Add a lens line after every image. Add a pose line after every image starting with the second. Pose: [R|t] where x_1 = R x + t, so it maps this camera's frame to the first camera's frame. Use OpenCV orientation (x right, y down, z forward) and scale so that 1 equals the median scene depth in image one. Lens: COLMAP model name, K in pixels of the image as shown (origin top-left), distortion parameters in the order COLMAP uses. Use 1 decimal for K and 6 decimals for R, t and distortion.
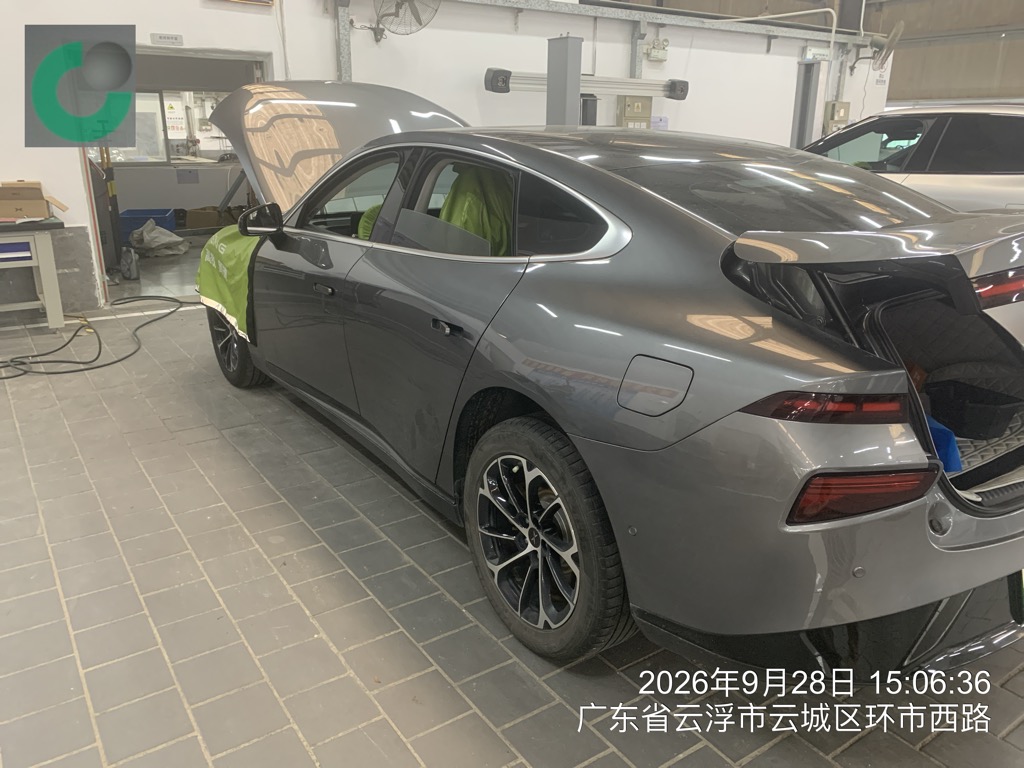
lens RADIAL K [[782.0, 0, 512.0], [0, 782.0, 384.0], [0, 0, 1]] dist [0.025519, 0.000621]
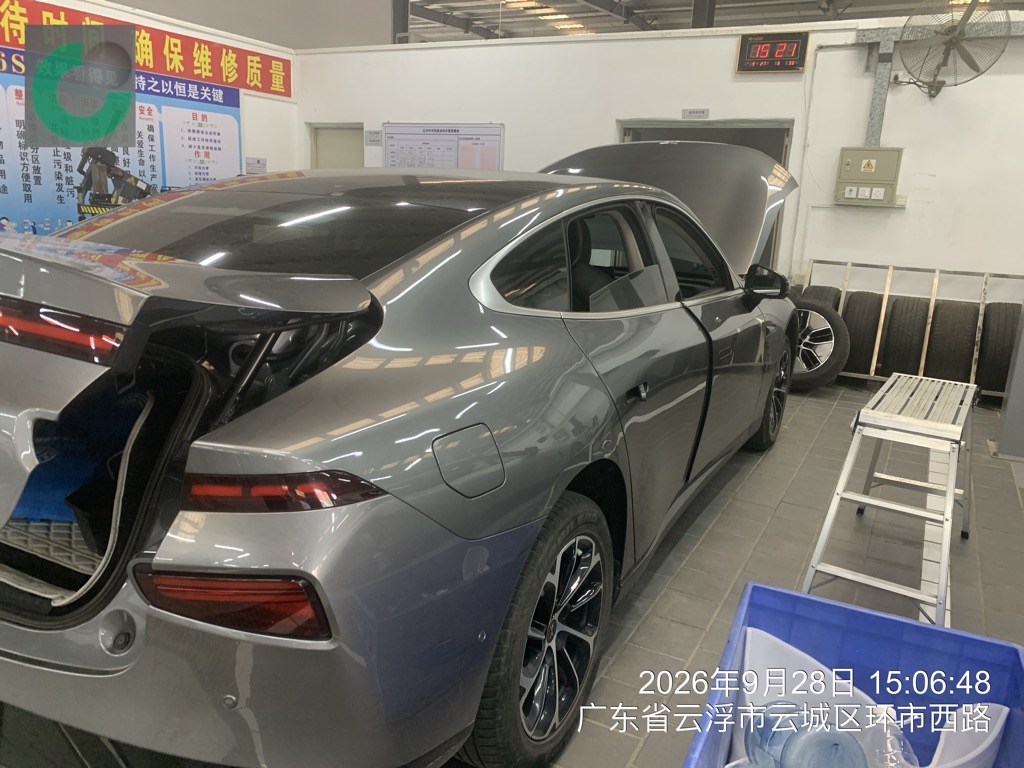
lens RADIAL K [[782.0, 0, 512.0], [0, 782.0, 384.0], [0, 0, 1]] dist [0.025519, 0.000621]
pose [[0.455149, 0.234901, -0.858872, 0.439085], [-0.312233, 0.945431, 0.093111, -0.094393], [0.833876, 0.225789, 0.503656, 0.295833]]
